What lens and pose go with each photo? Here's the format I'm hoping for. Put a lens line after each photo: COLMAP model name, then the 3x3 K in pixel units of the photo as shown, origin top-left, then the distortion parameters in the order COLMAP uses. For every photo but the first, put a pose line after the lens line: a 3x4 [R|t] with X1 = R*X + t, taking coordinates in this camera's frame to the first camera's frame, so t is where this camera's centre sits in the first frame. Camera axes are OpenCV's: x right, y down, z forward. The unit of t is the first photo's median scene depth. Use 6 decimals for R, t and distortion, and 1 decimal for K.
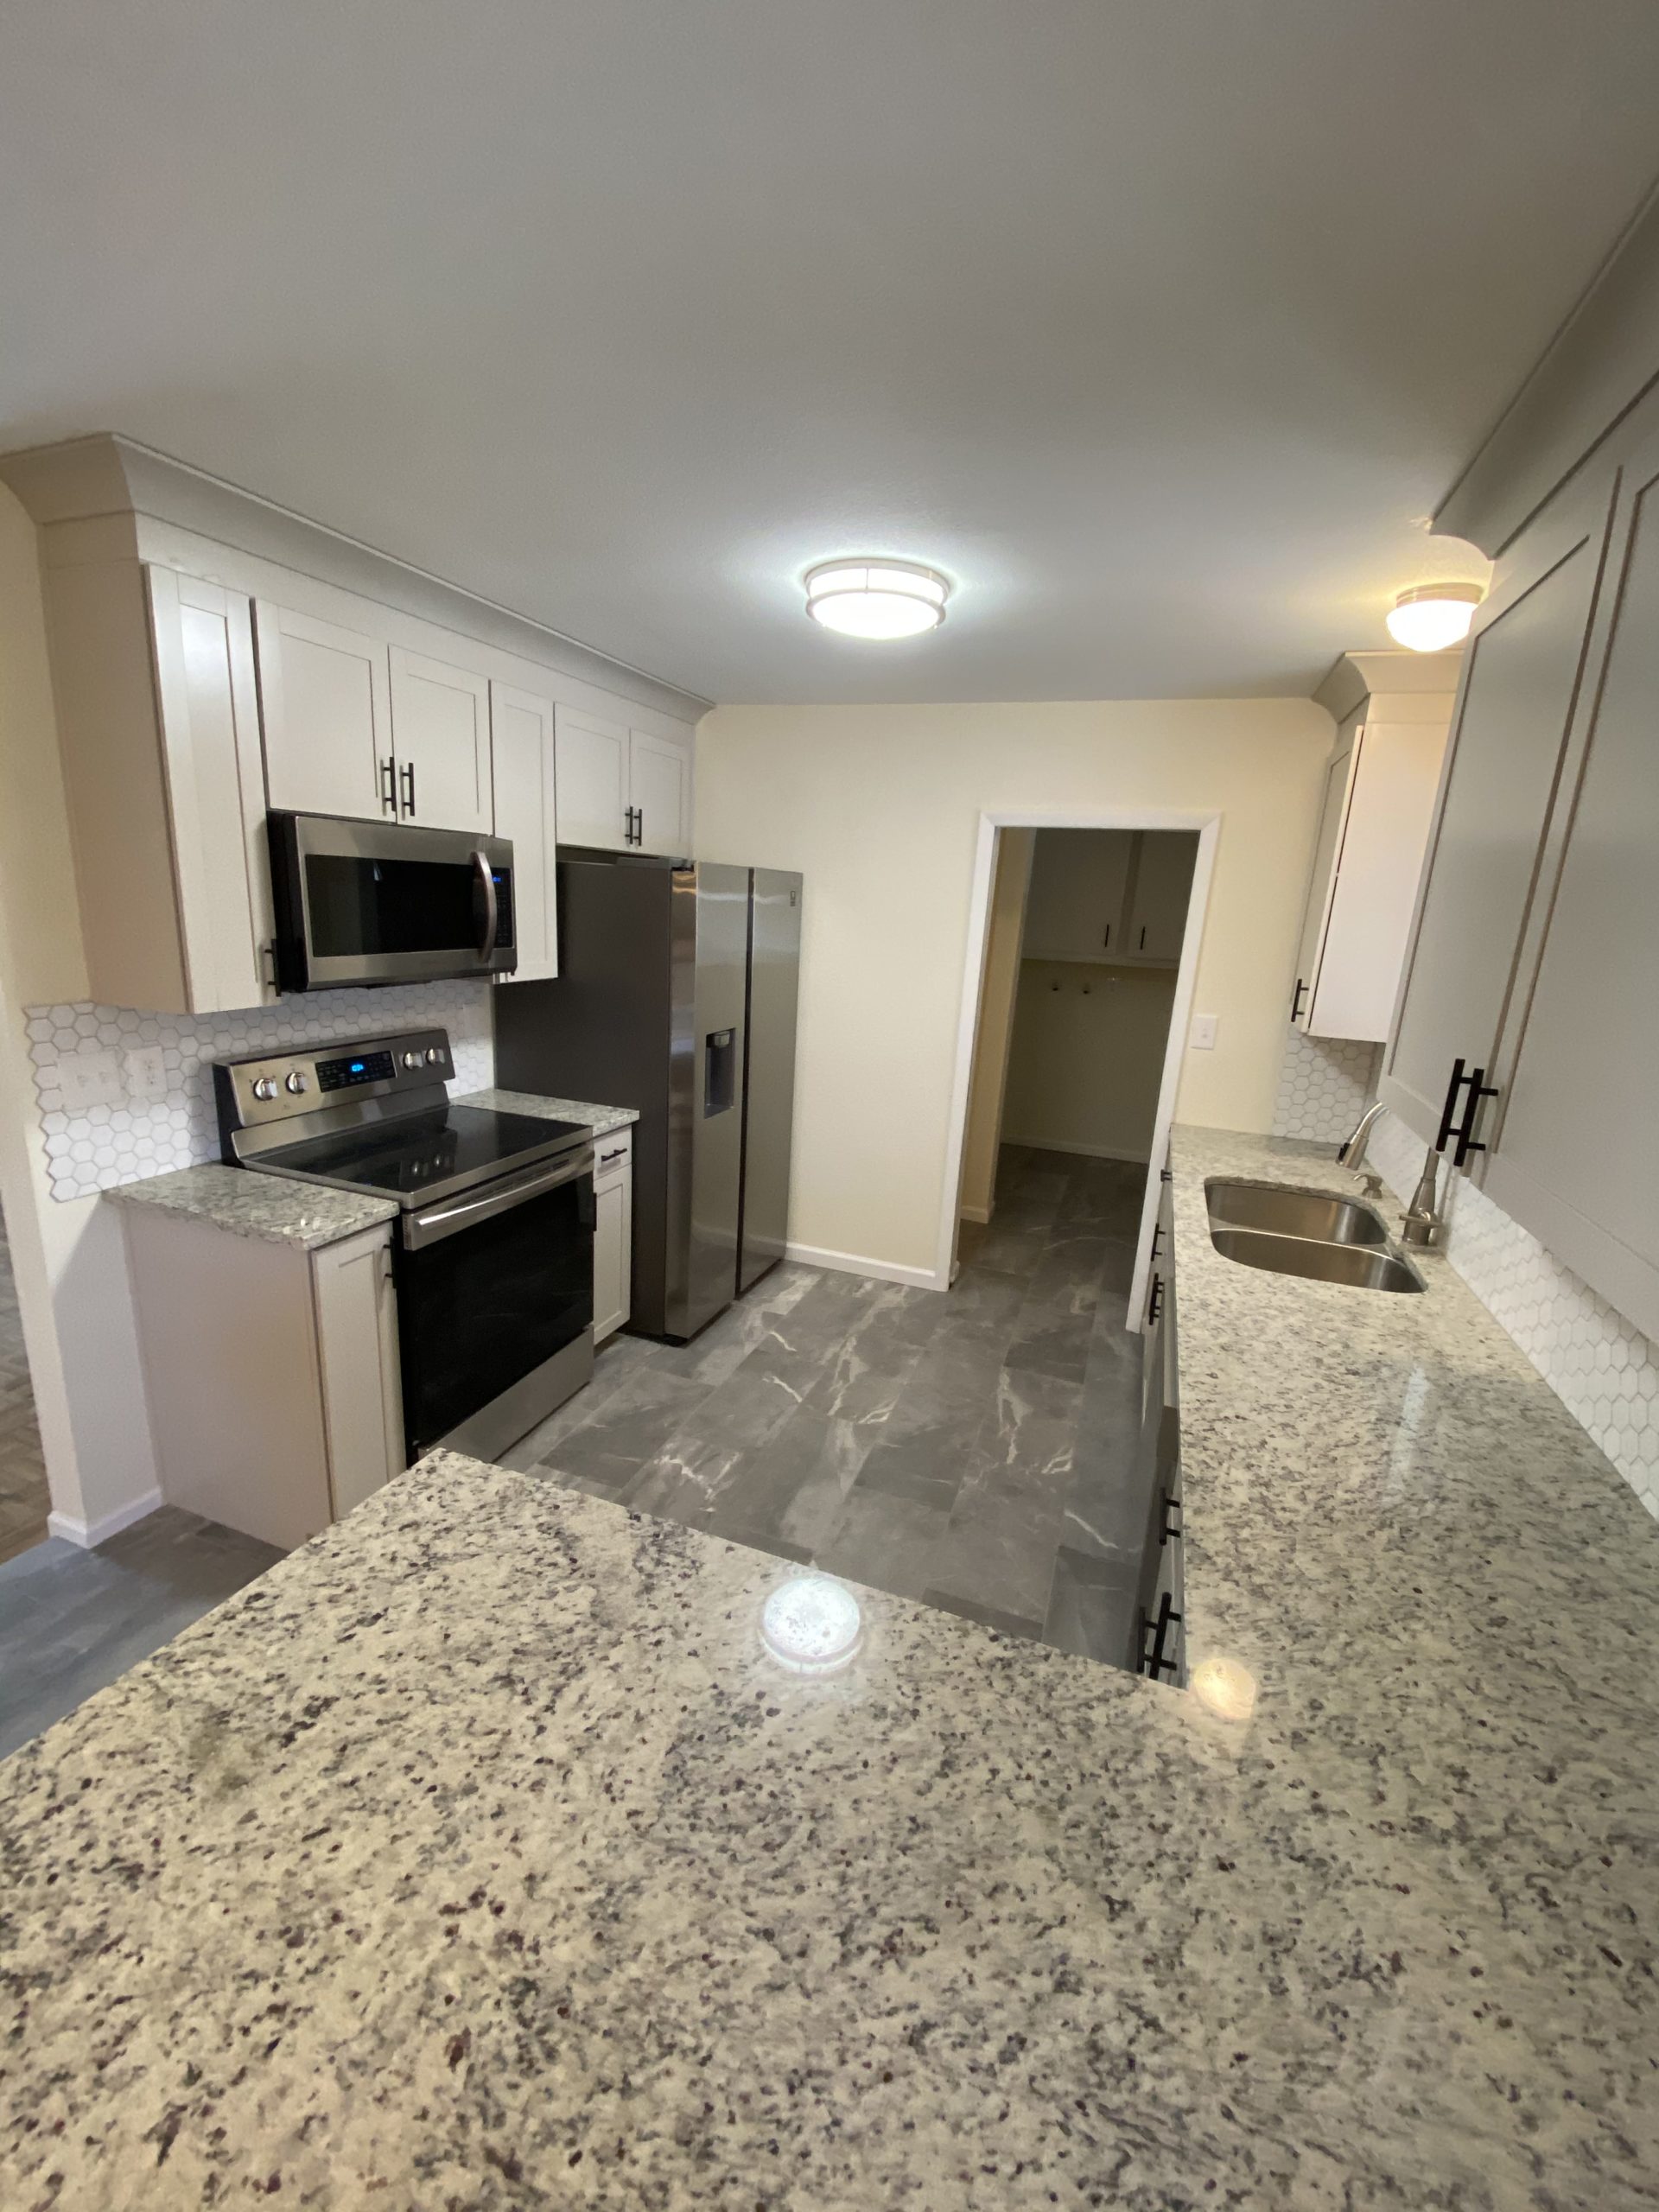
lens RADIAL K [[883.6, 0, 829.5], [0, 883.6, 1106.0], [0, 0, 1]] dist [-0.001322, -0.000106]
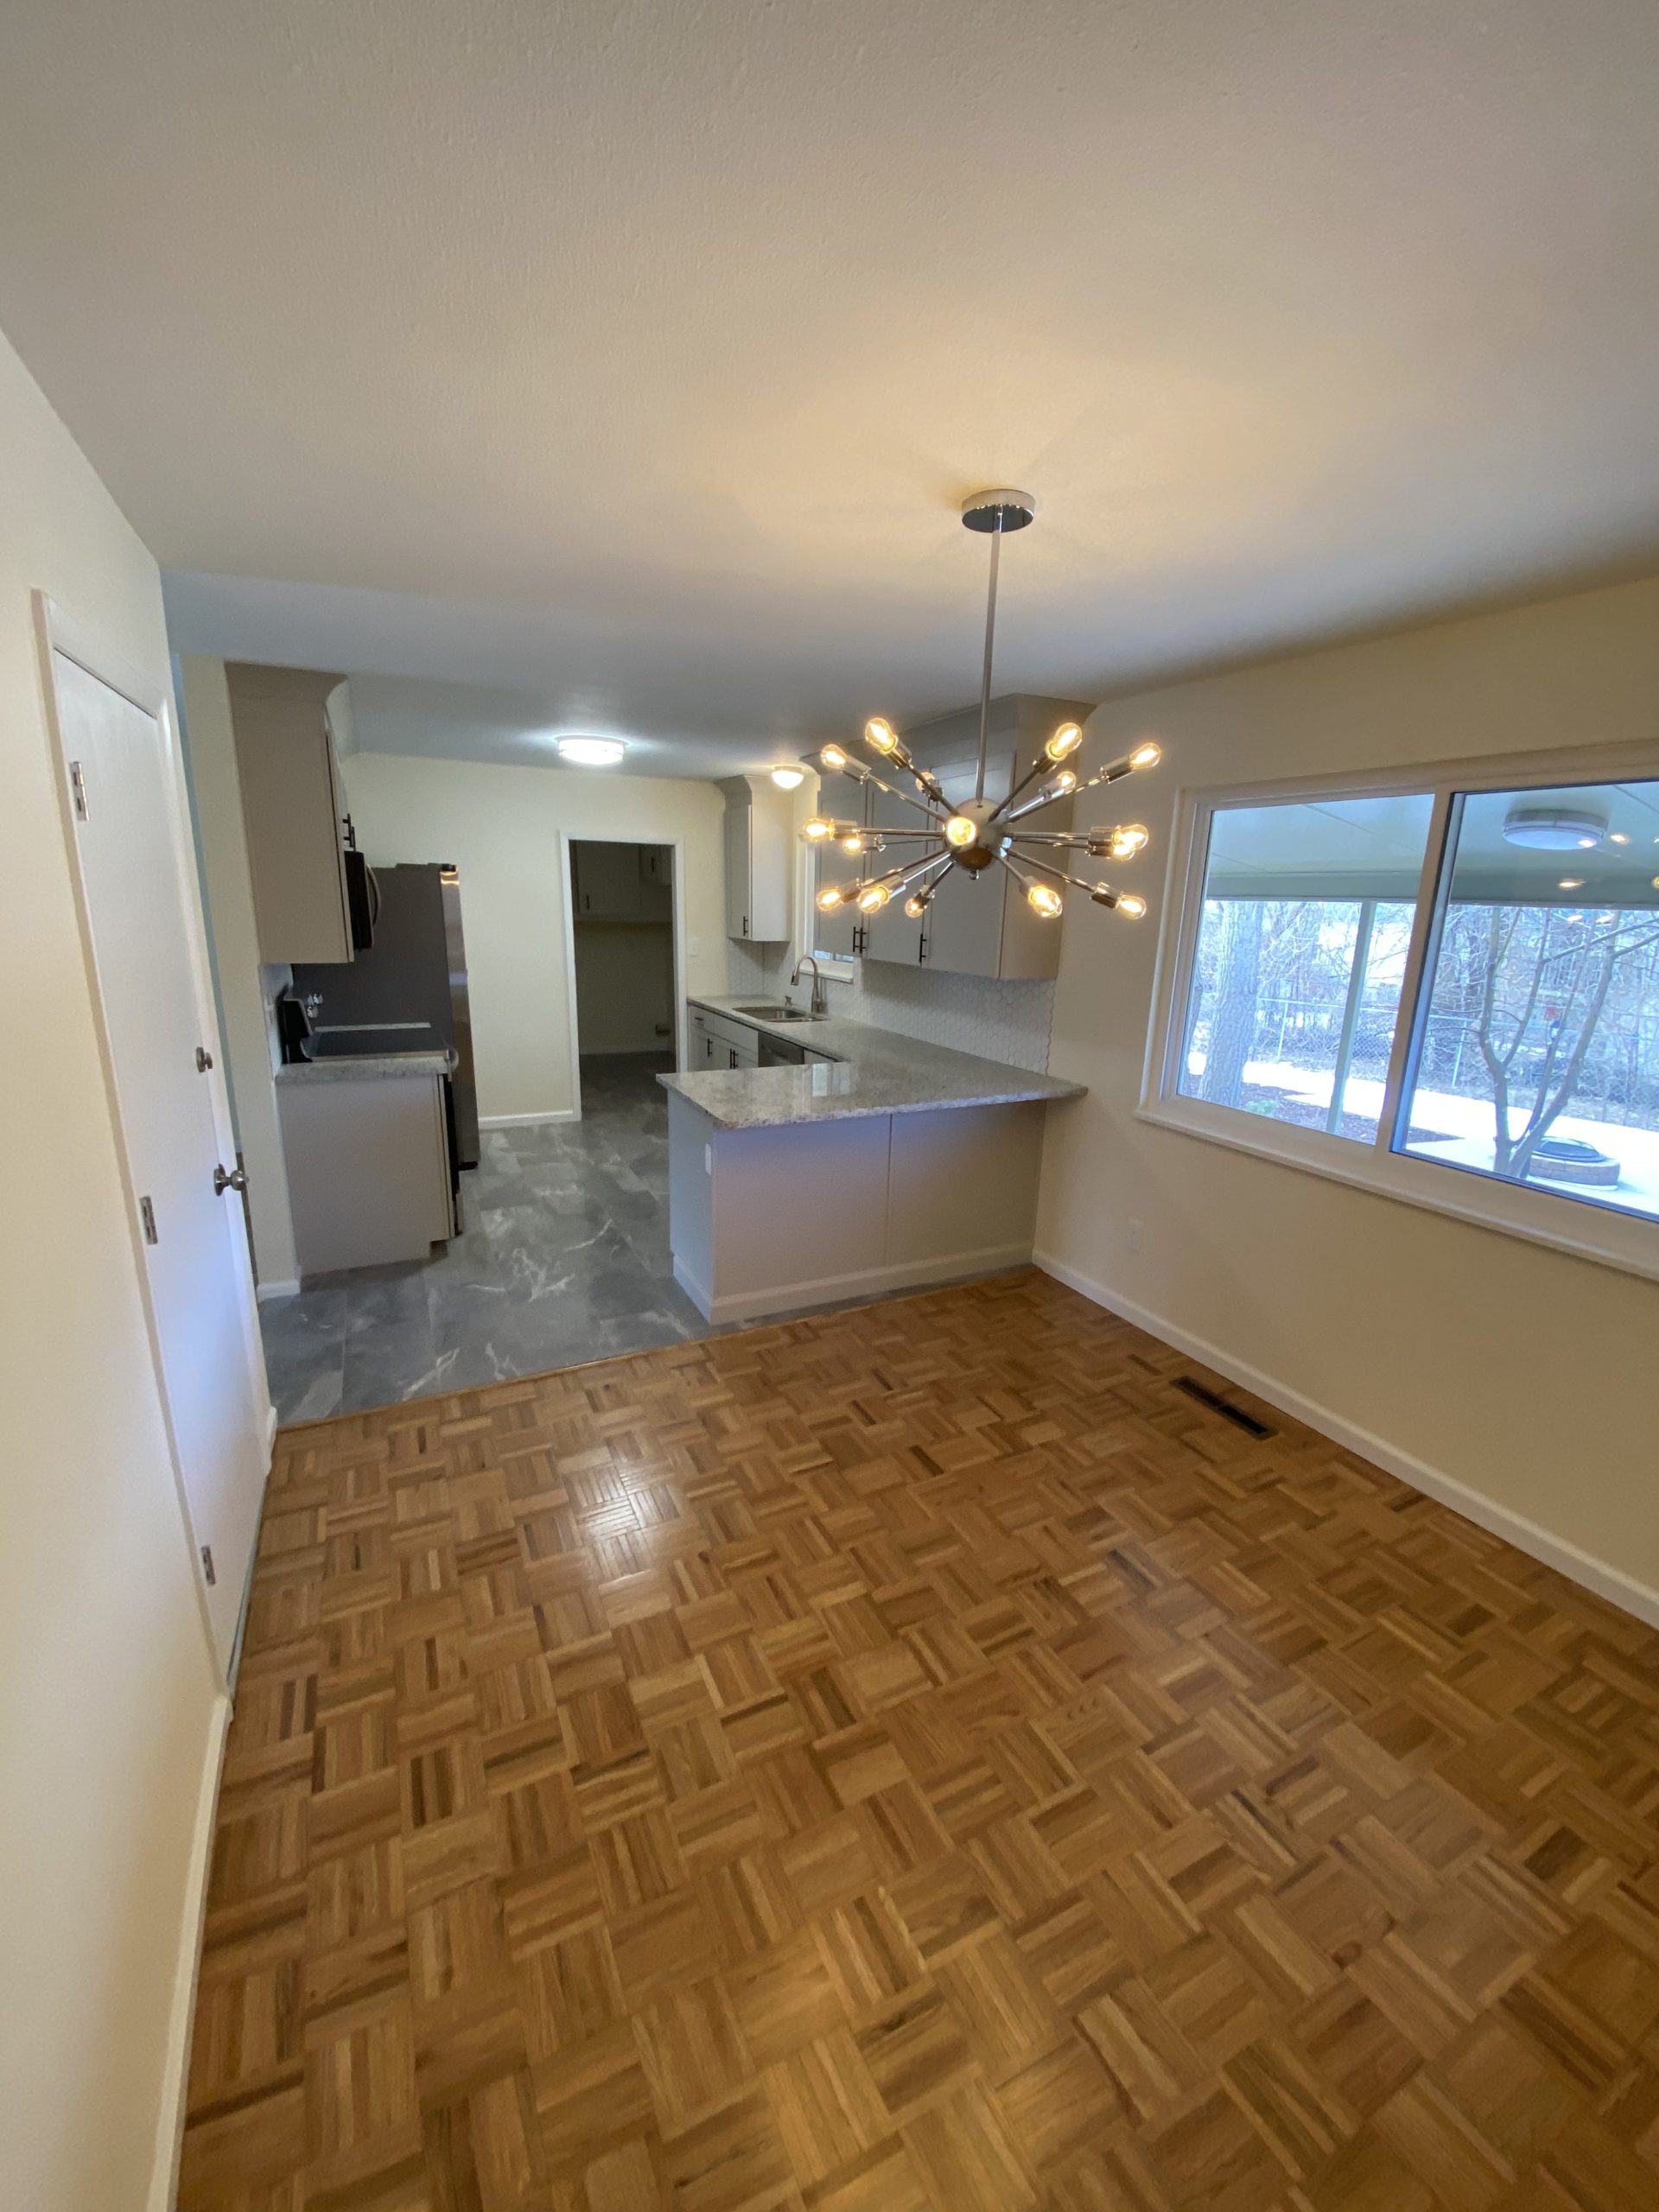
lens RADIAL K [[883.6, 0, 829.5], [0, 883.6, 1106.0], [0, 0, 1]] dist [-0.001322, -0.000106]
pose [[0.680525, -0.199737, 0.704975, -0.876320], [0.178499, 0.978335, 0.104878, 0.114082], [-0.710650, 0.054465, 0.701434, -0.611922]]
